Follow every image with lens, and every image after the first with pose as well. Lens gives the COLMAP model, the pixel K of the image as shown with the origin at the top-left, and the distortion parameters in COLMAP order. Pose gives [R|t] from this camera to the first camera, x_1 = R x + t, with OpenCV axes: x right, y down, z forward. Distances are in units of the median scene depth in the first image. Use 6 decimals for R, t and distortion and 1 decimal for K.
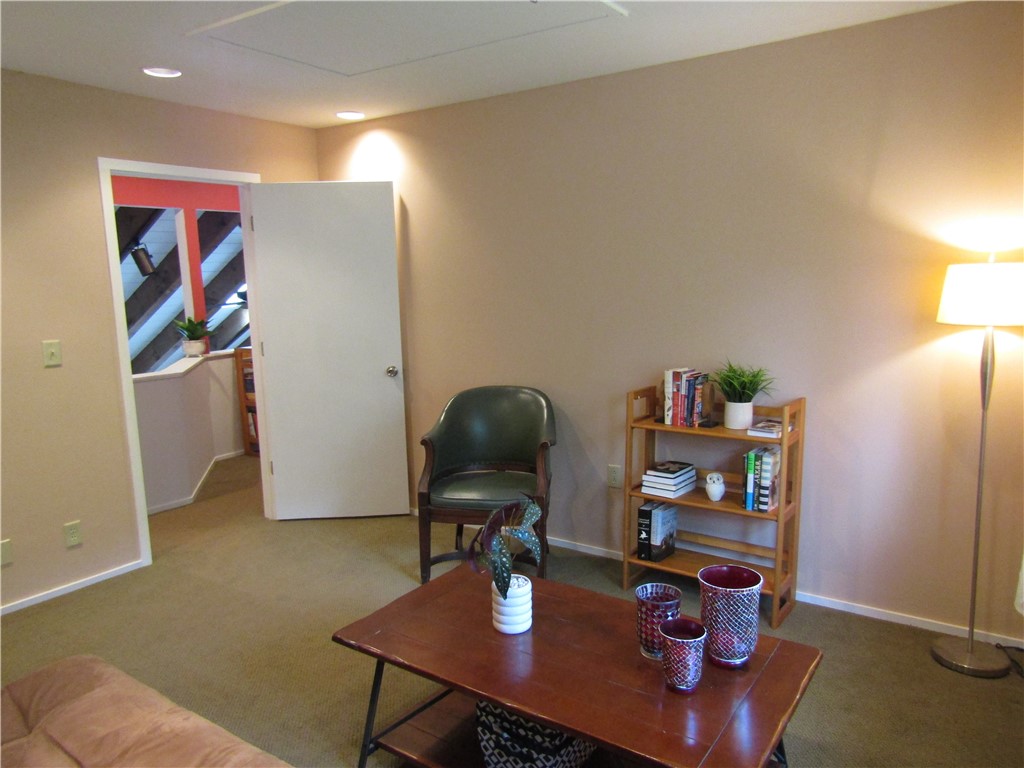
lens RADIAL K [[730.4, 0, 516.7], [0, 730.4, 379.0], [0, 0, 1]] dist [-0.004993, 0.000172]
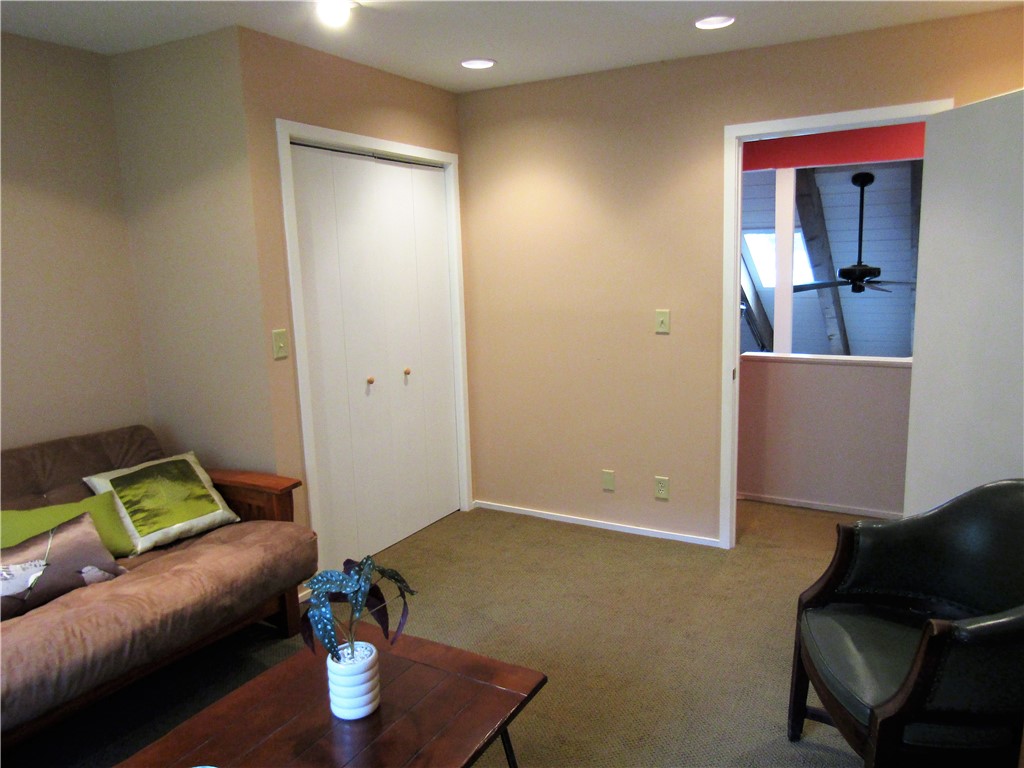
lens RADIAL K [[730.4, 0, 515.5], [0, 730.4, 393.8], [0, 0, 1]] dist [-0.004993, 0.000172]
pose [[0.102819, 0.188314, -0.976712, 0.411498], [-0.116819, 0.977407, 0.176150, -0.092333], [0.987817, 0.095987, 0.122494, 0.631365]]
